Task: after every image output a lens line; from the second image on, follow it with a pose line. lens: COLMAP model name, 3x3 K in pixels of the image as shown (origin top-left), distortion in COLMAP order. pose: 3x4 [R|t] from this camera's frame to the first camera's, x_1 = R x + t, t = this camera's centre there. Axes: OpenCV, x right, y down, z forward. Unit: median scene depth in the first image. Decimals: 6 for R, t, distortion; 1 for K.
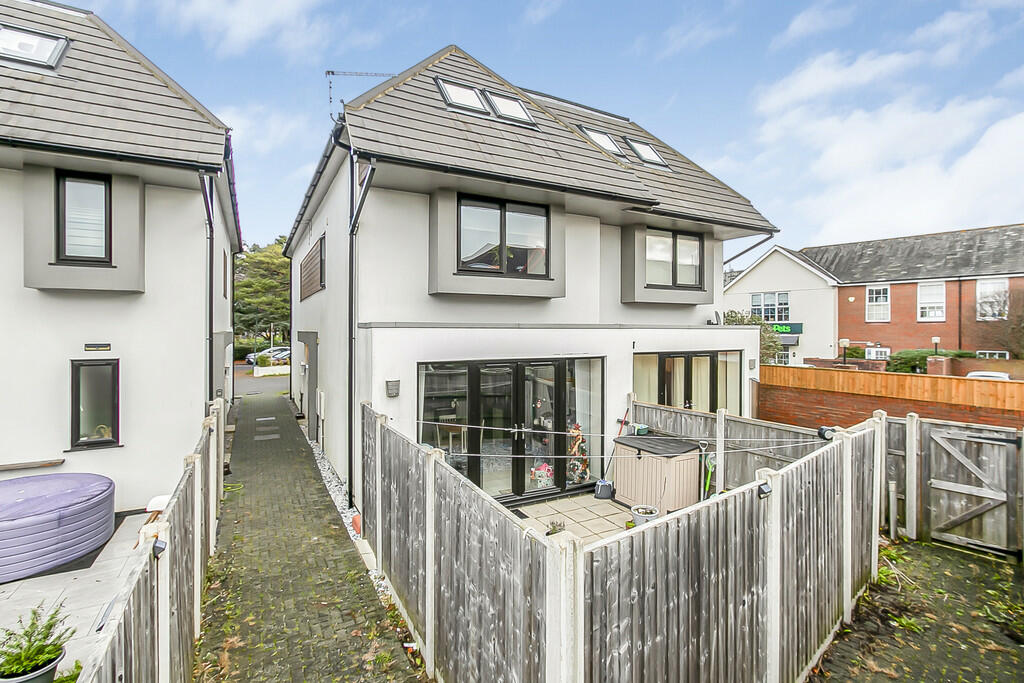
lens RADIAL K [[474.4, 0, 512.0], [0, 474.4, 341.5], [0, 0, 1]] dist [0.001783, 0.000938]
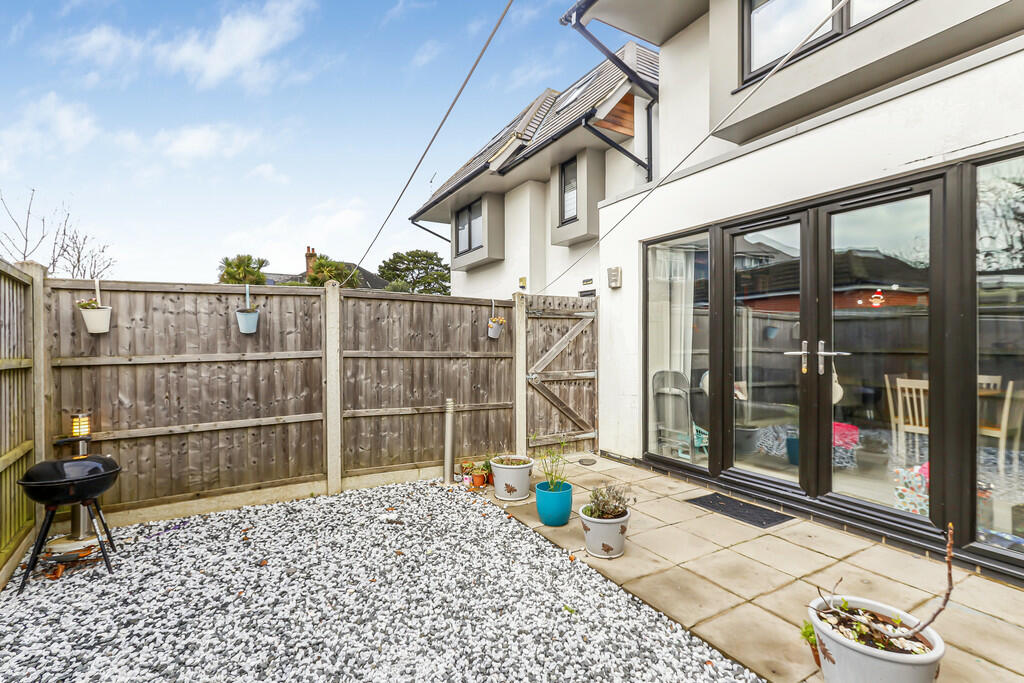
lens RADIAL K [[476.8, 0, 512.0], [0, 476.8, 341.5], [0, 0, 1]] dist [0.000750, 0.000174]
pose [[0.019986, 0.002710, -0.999797, 0.416378], [-0.004055, 0.999988, 0.002630, 0.154195], [0.999792, 0.004001, 0.019996, 0.616353]]
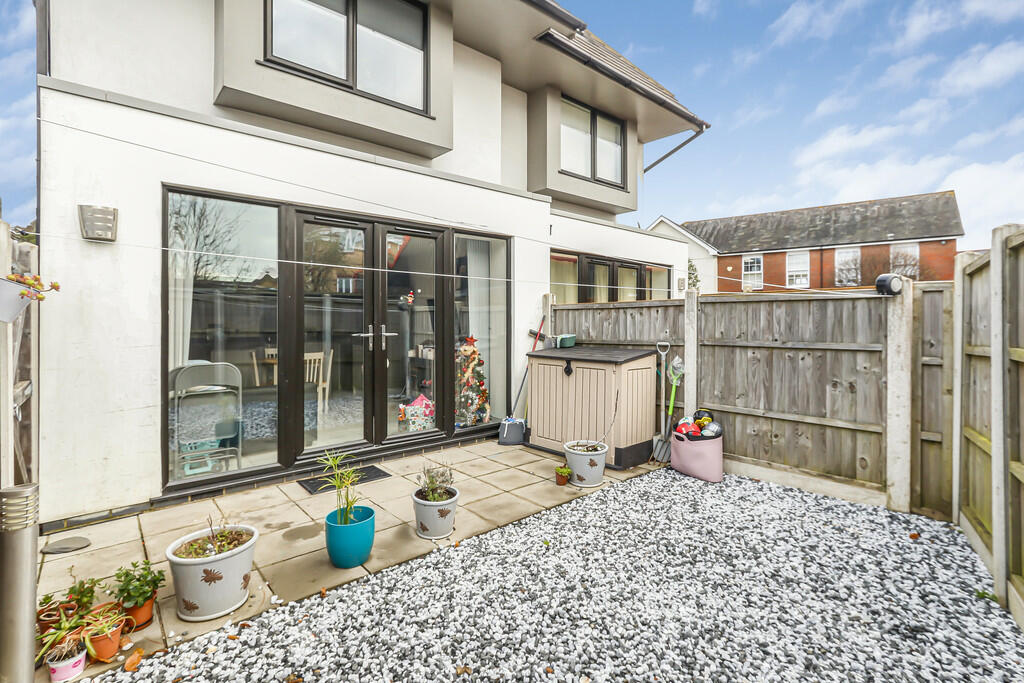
lens RADIAL K [[486.9, 0, 507.2], [0, 486.9, 324.9], [0, 0, 1]] dist [-0.001750, -0.000050]
pose [[0.975640, -0.001154, 0.219373, 0.036830], [0.001273, 0.999999, -0.000401, 0.153733], [-0.219372, 0.000671, 0.975641, 0.320899]]
